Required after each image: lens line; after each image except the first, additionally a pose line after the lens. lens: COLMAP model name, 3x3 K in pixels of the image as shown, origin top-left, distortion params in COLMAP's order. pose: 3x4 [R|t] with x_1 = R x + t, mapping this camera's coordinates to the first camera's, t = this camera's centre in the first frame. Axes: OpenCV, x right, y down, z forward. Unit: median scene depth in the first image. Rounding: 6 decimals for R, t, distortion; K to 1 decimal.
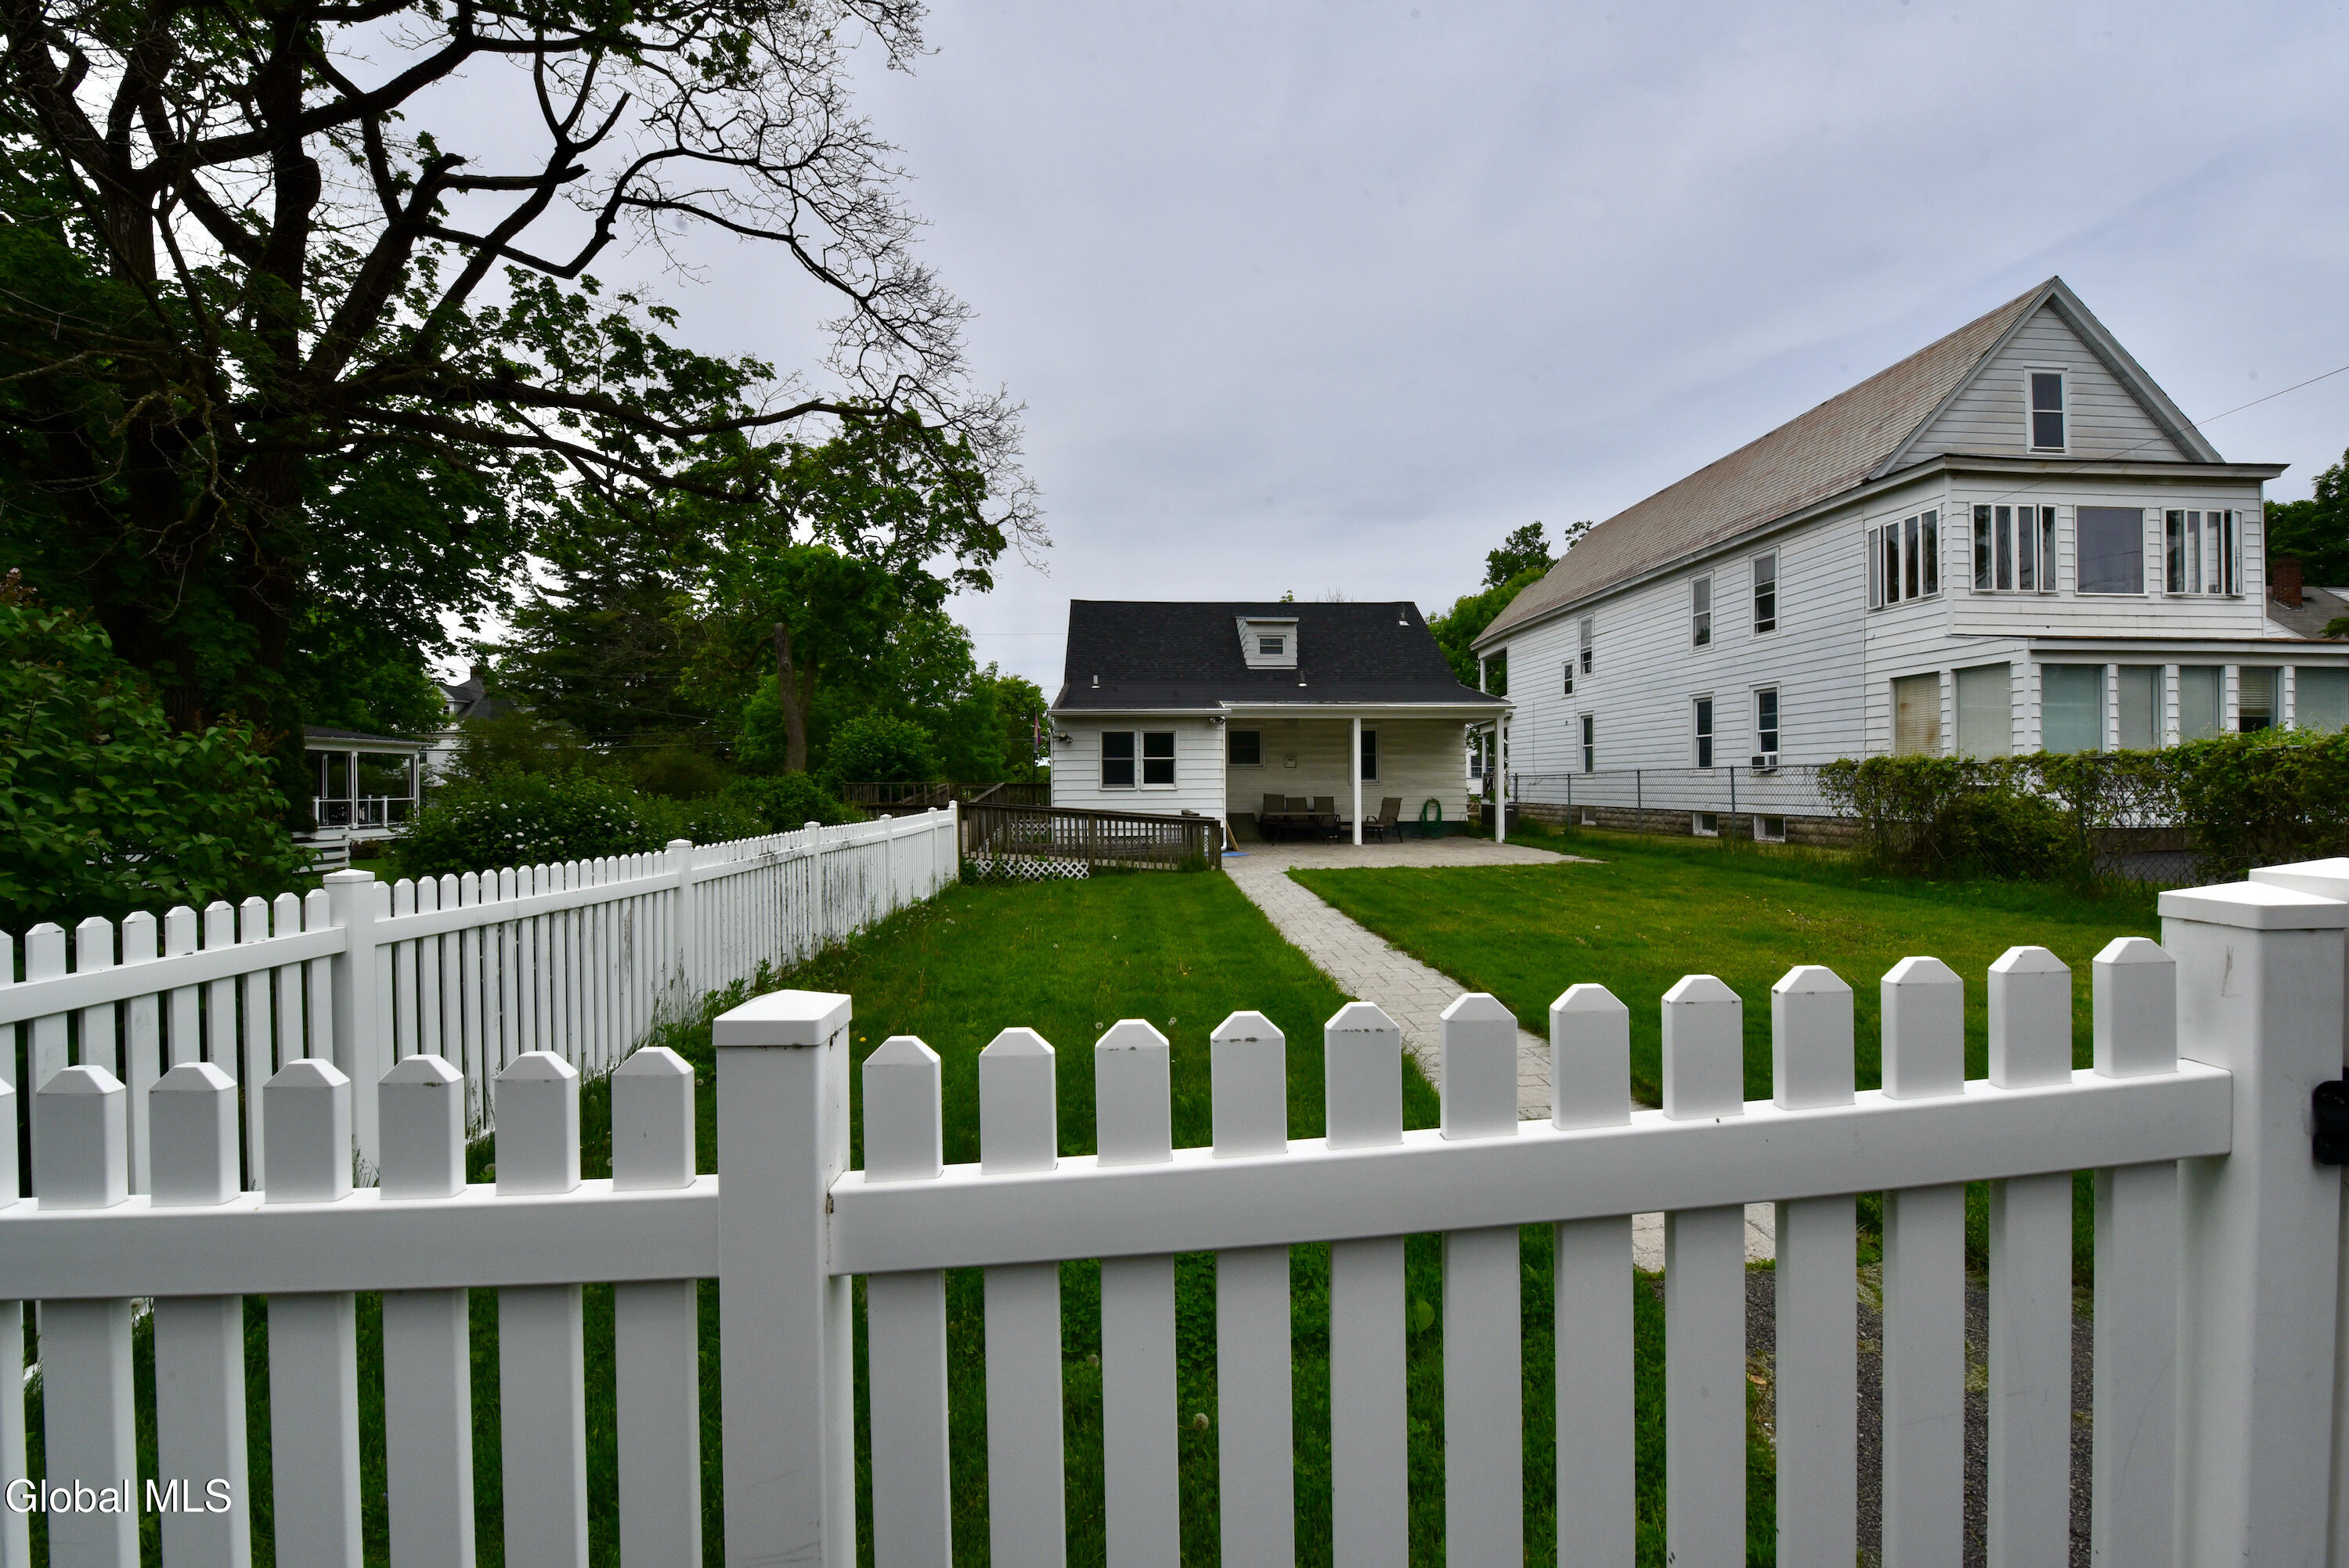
lens RADIAL K [[937.7, 0, 1174.5], [0, 937.7, 784.0], [0, 0, 1]] dist [-0.013941, -0.000478]
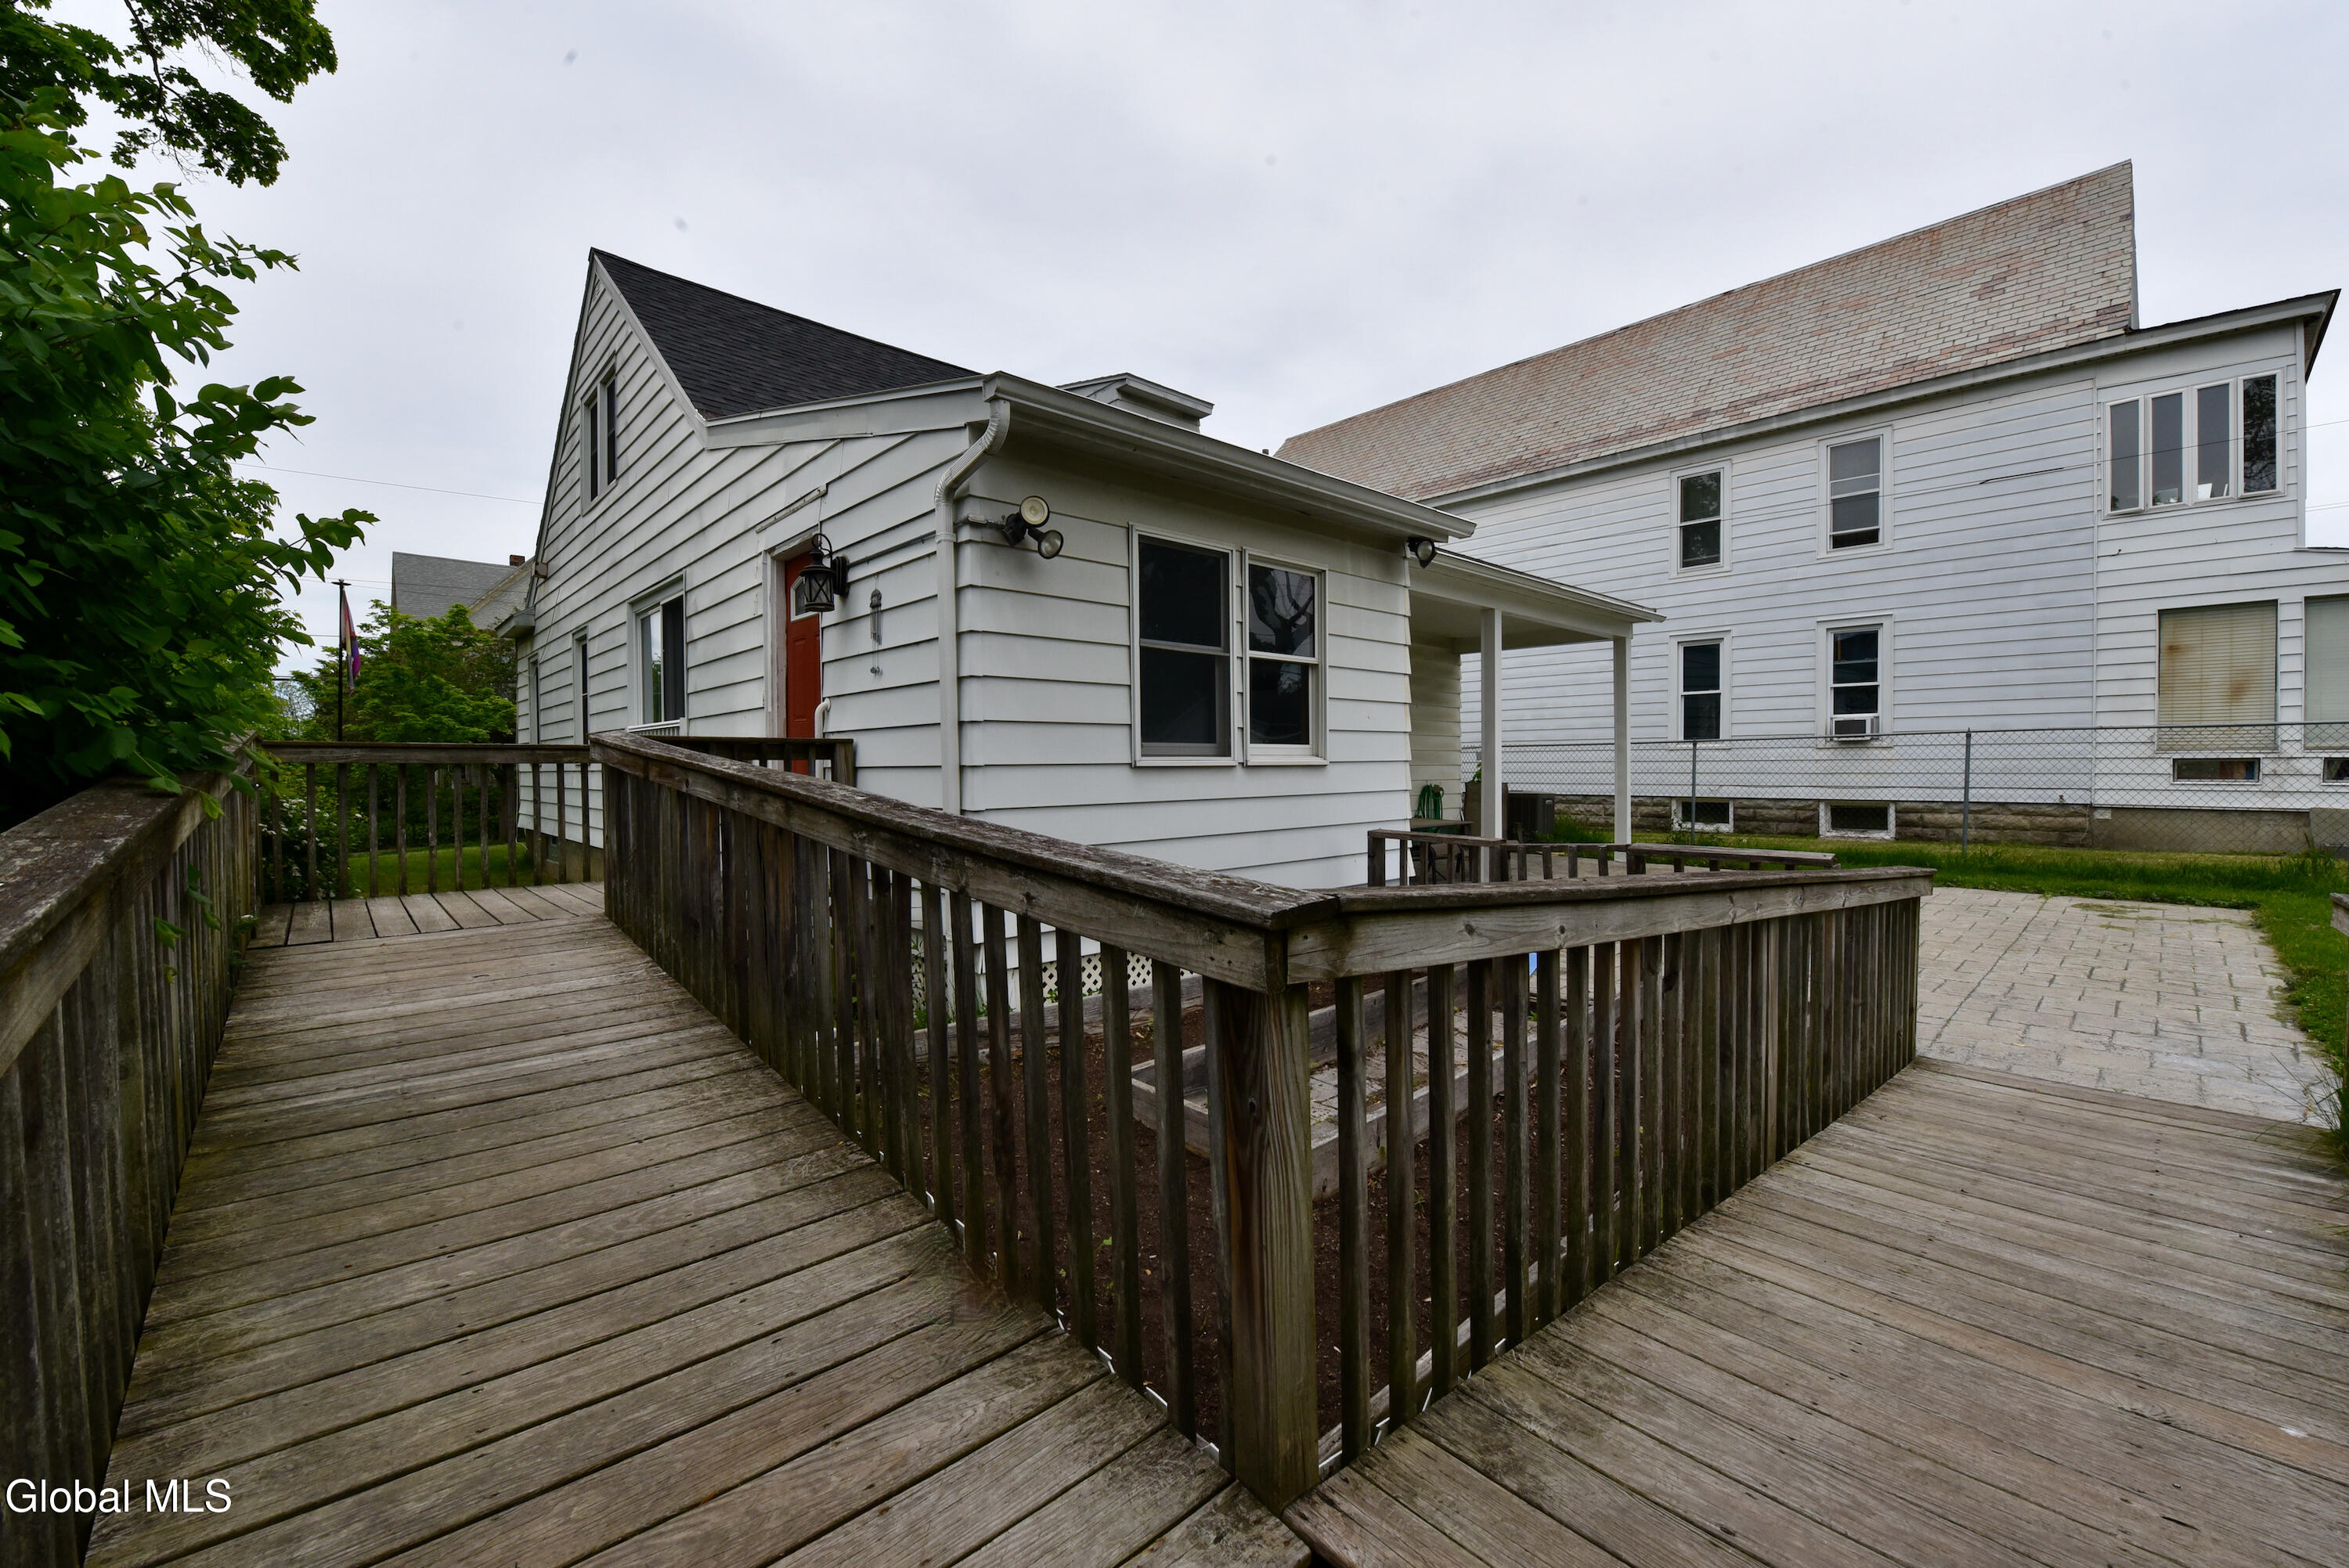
lens RADIAL K [[937.7, 0, 1174.5], [0, 937.7, 784.0], [0, 0, 1]] dist [-0.013941, -0.000478]
pose [[0.777747, -0.010893, 0.628483, -0.225999], [-0.000798, 0.999832, 0.018316, 0.006712], [-0.628576, -0.014746, 0.777608, 0.781320]]
